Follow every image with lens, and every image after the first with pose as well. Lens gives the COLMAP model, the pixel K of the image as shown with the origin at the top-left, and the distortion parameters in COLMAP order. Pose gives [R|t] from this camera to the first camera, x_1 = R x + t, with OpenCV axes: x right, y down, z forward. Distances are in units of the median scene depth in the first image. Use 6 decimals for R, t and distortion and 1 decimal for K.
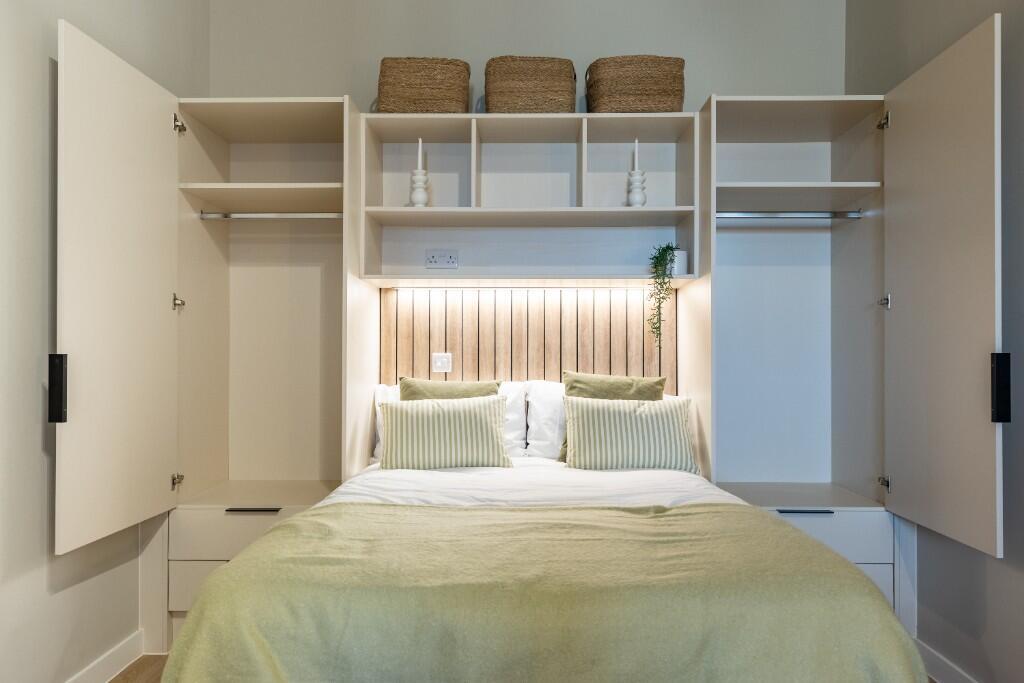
lens RADIAL K [[769.9, 0, 511.4], [0, 769.9, 344.5], [0, 0, 1]] dist [-0.002293, -0.000043]
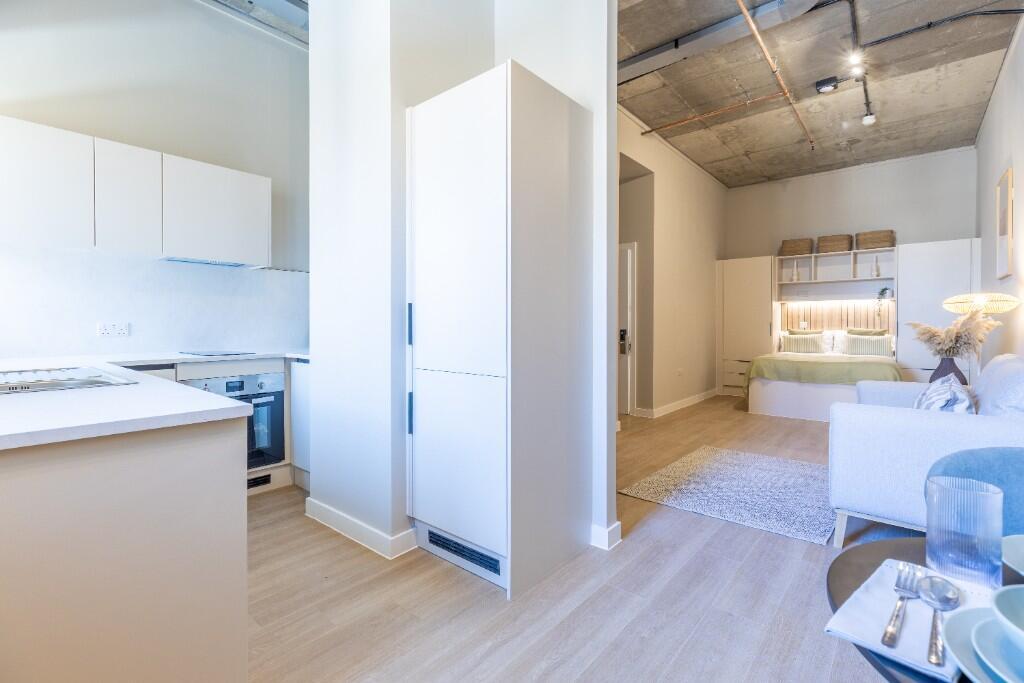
lens RADIAL K [[458.3, 0, 504.8], [0, 458.3, 331.6], [0, 0, 1]] dist [-0.010585, -0.000138]
pose [[0.768985, 0.005517, -0.639243, 0.190950], [0.012975, 0.999622, 0.024236, -0.012136], [0.639135, -0.026932, 0.768623, -1.428368]]
